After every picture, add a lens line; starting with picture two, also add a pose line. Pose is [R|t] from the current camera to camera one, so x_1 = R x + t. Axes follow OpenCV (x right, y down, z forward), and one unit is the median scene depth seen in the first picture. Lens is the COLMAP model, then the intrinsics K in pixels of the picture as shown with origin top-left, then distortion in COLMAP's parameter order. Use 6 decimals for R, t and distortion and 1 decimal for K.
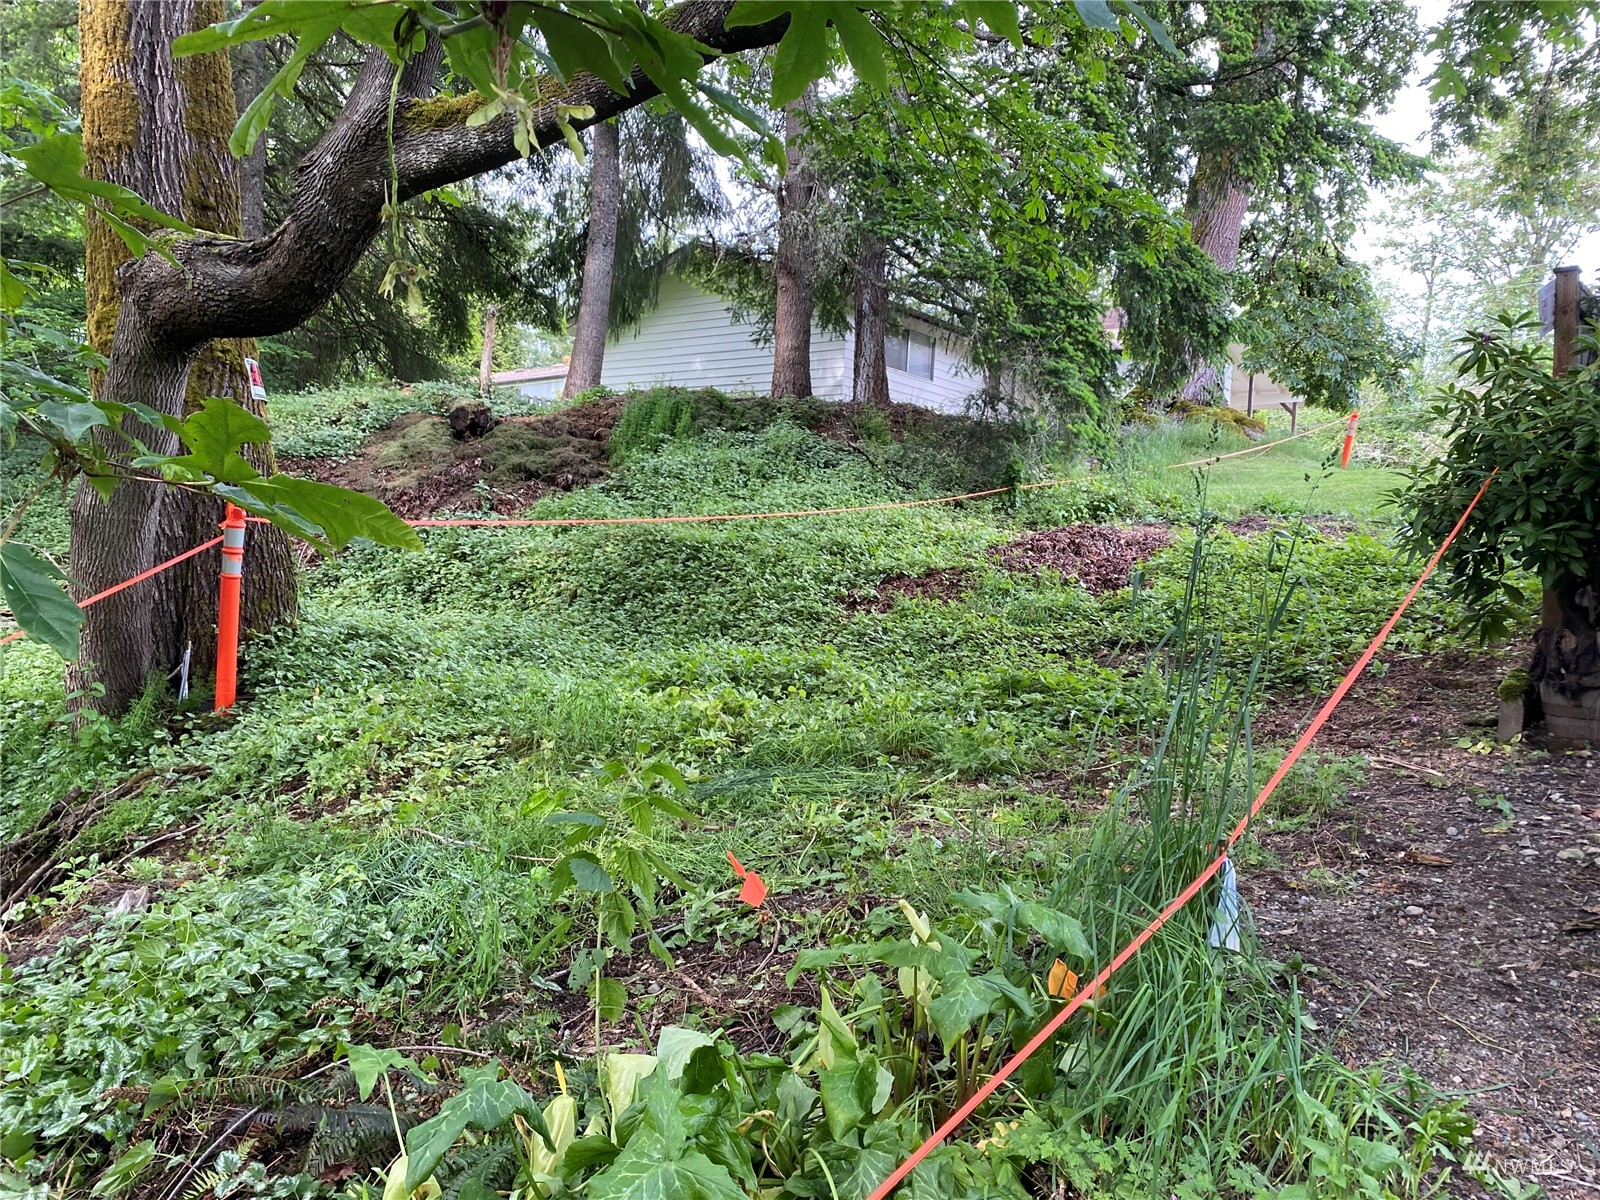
lens RADIAL K [[1241.0, 0, 800.0], [0, 1241.0, 600.0], [0, 0, 1]] dist [0.060252, -0.026538]
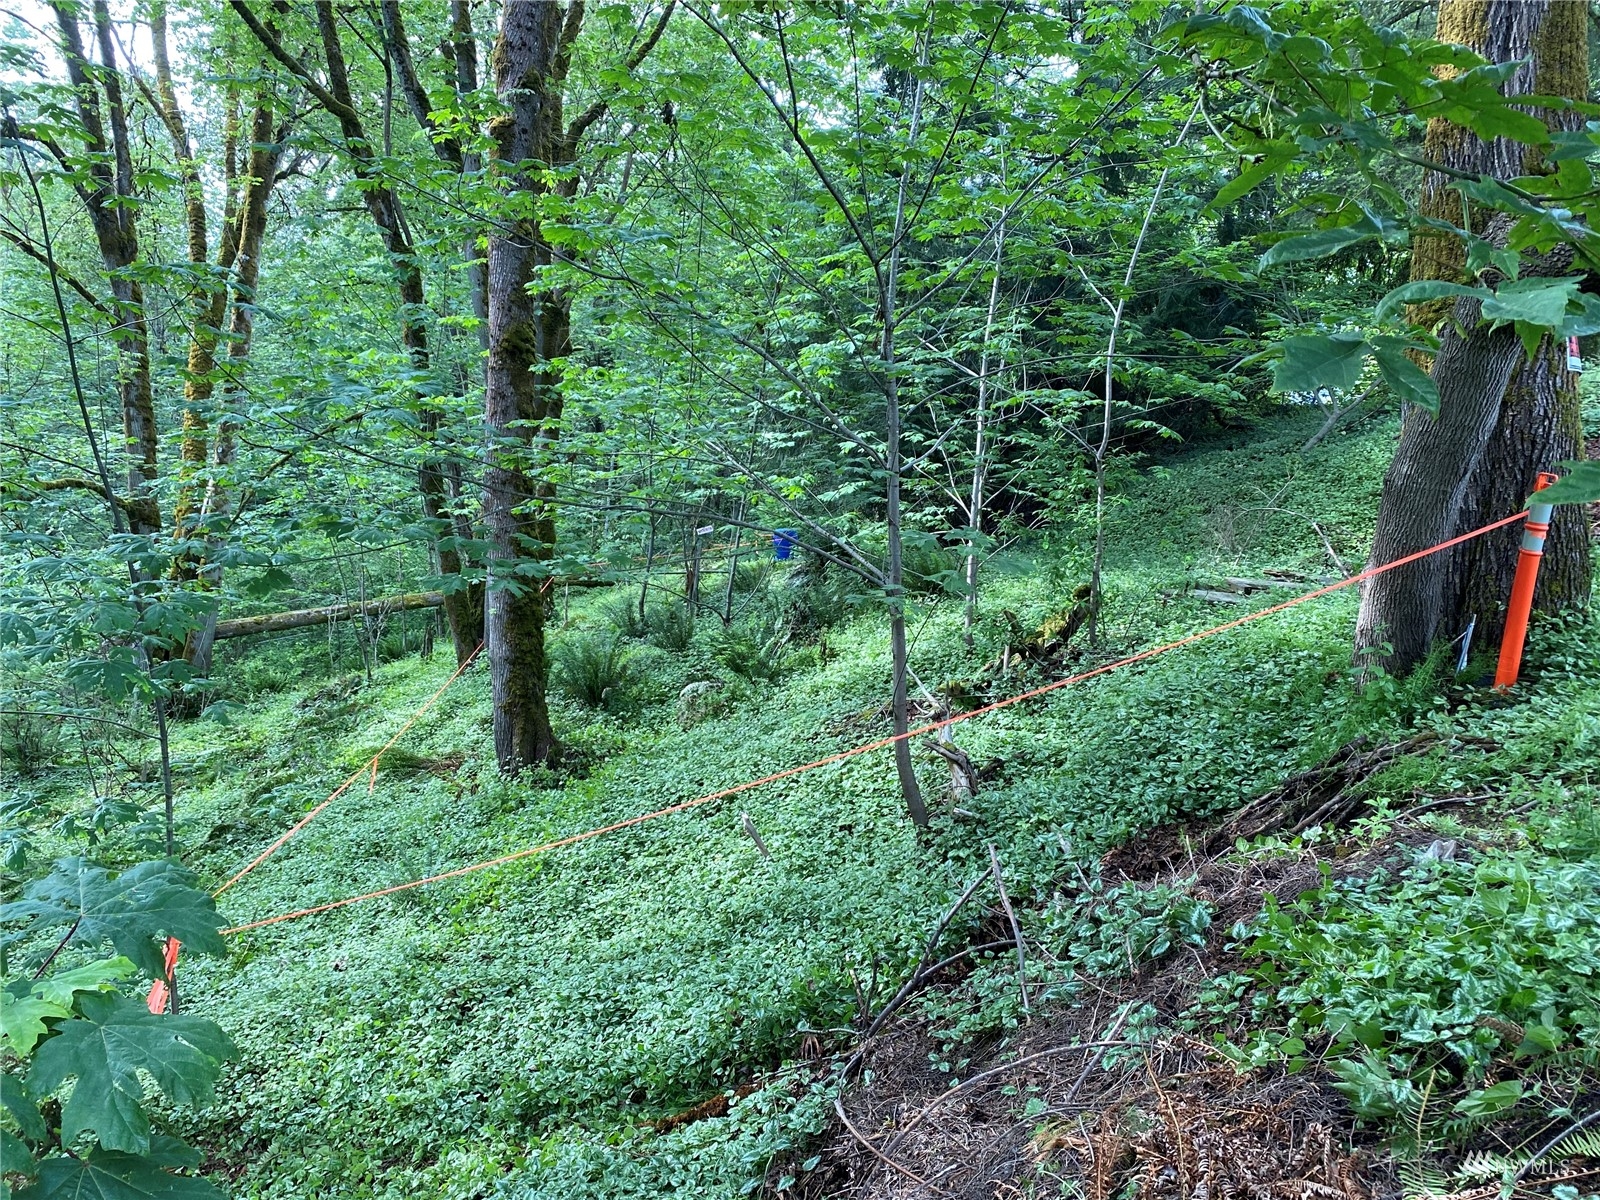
lens RADIAL K [[1241.0, 0, 800.0], [0, 1241.0, 600.0], [0, 0, 1]] dist [0.060252, -0.026538]
pose [[0.652077, 0.107264, -0.750527, -0.091382], [-0.102809, 0.993307, 0.052639, 0.025611], [0.751150, 0.042836, 0.658740, -0.070200]]
